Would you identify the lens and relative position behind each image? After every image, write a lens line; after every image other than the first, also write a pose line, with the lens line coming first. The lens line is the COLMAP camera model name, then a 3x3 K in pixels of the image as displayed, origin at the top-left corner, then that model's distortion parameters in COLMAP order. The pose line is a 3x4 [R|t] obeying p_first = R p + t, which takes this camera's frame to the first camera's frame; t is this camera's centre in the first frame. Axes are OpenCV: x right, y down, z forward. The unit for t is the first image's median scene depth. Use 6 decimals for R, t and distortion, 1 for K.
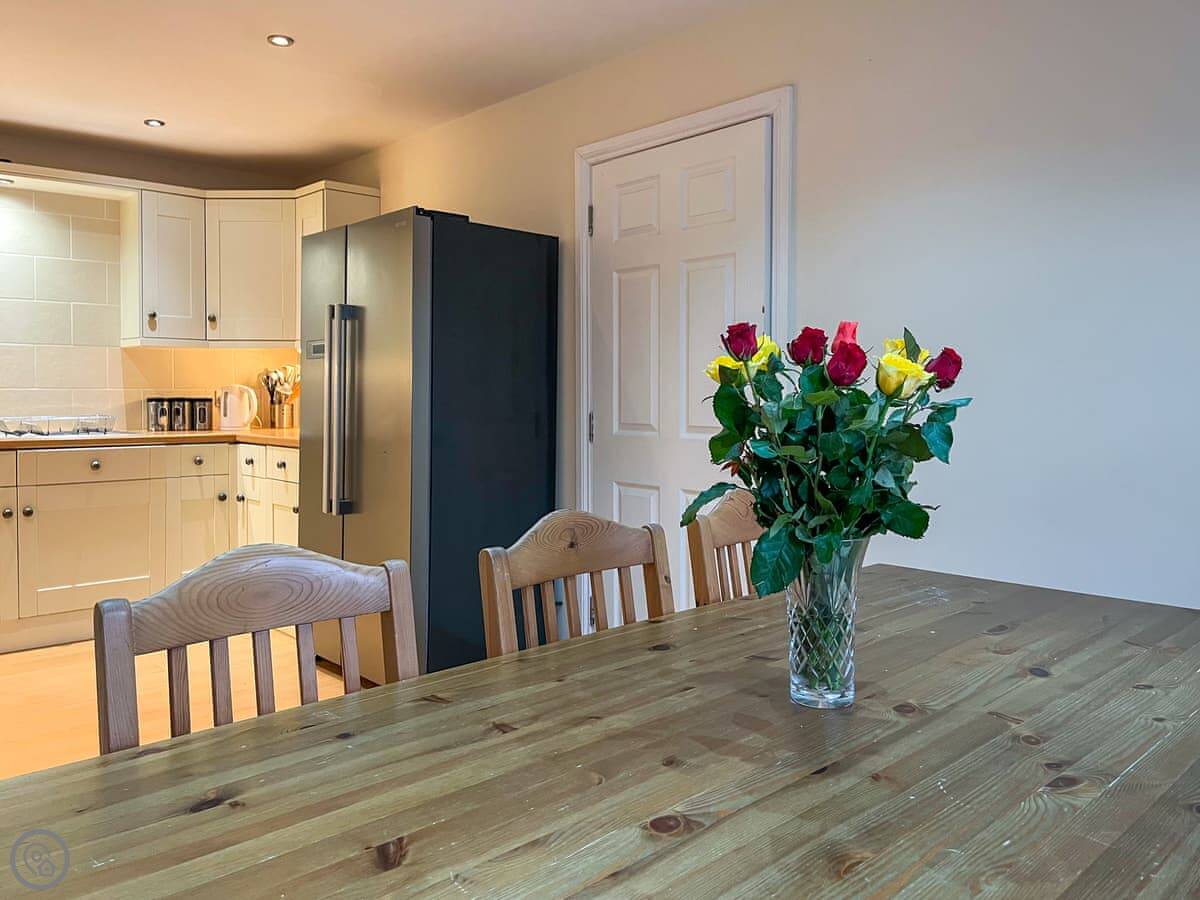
lens RADIAL K [[933.5, 0, 601.4], [0, 933.5, 423.1], [0, 0, 1]] dist [0.047792, -0.063974]
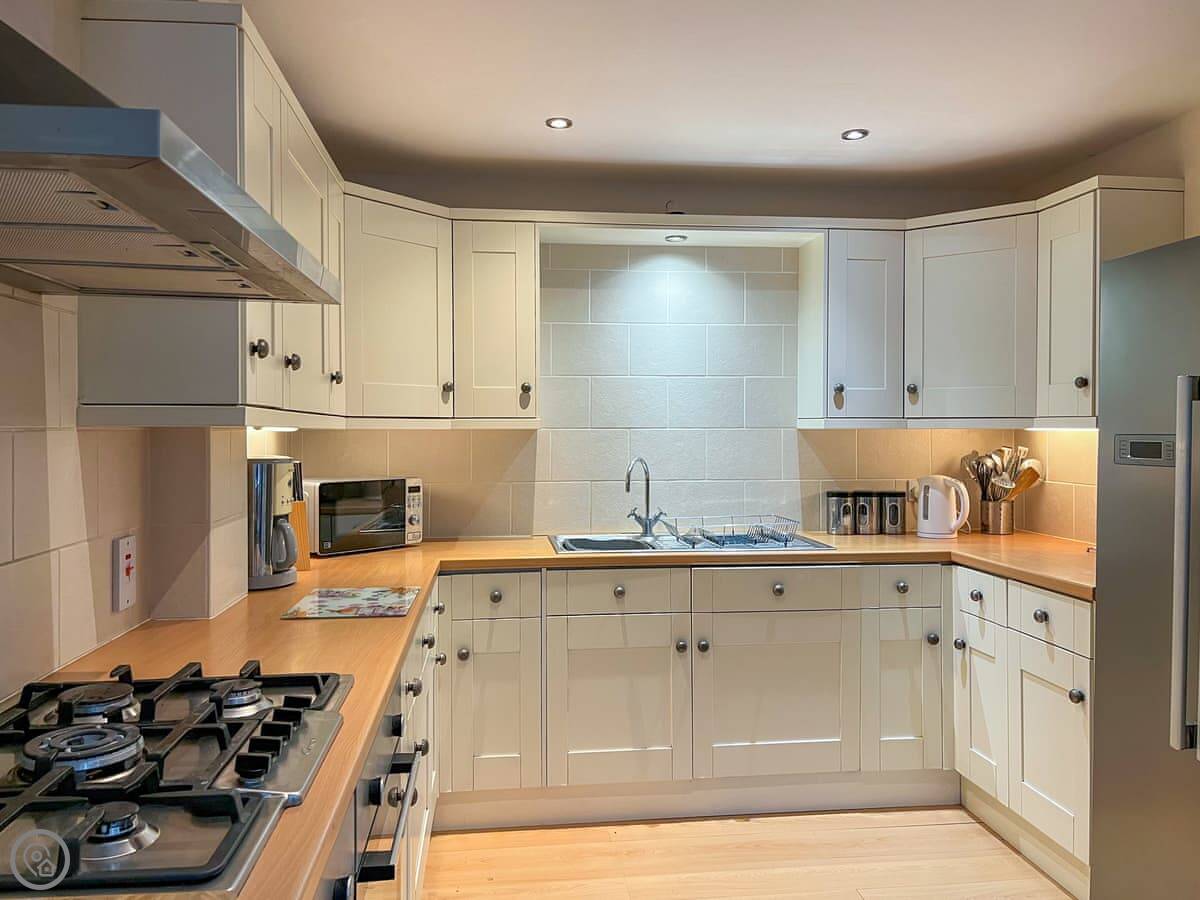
lens RADIAL K [[933.5, 0, 601.4], [0, 933.5, 423.1], [0, 0, 1]] dist [0.047792, -0.063974]
pose [[0.815348, -0.011273, -0.578861, -0.187557], [-0.011339, 0.999308, -0.035433, -0.055967], [0.578860, 0.035454, 0.814656, 0.256047]]
